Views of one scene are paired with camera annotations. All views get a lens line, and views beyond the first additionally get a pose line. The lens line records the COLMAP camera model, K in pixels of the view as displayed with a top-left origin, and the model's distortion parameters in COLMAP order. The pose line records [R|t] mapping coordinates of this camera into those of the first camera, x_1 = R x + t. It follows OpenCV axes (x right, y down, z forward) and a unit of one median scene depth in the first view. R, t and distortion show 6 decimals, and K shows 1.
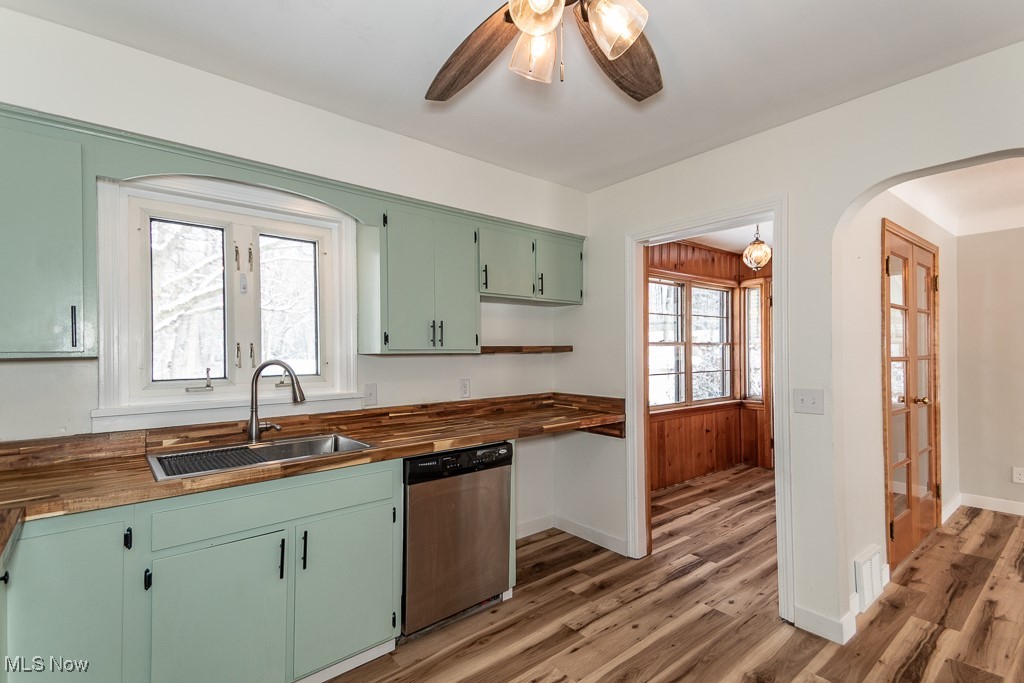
lens RADIAL K [[476.4, 0, 508.1], [0, 476.4, 358.5], [0, 0, 1]] dist [0.073288, -0.033652]
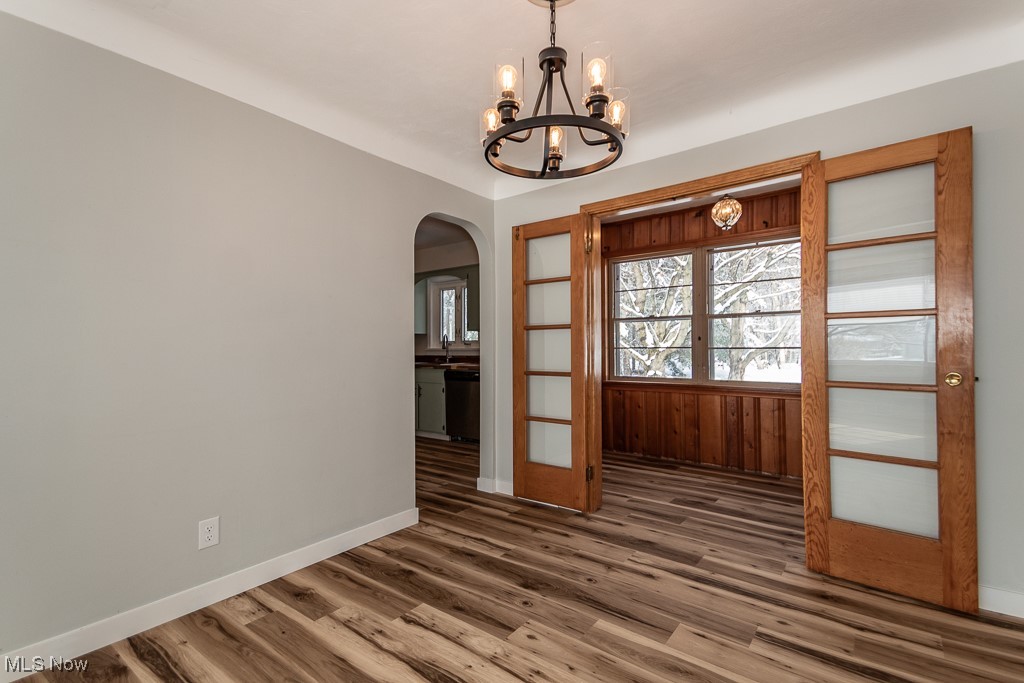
lens RADIAL K [[476.4, 0, 508.1], [0, 476.4, 358.5], [0, 0, 1]] dist [0.073288, -0.033652]
pose [[0.217415, 0.029361, -0.975637, 1.381245], [-0.006910, 0.999569, 0.028541, 0.037711], [0.976055, 0.000536, 0.217525, 0.432528]]
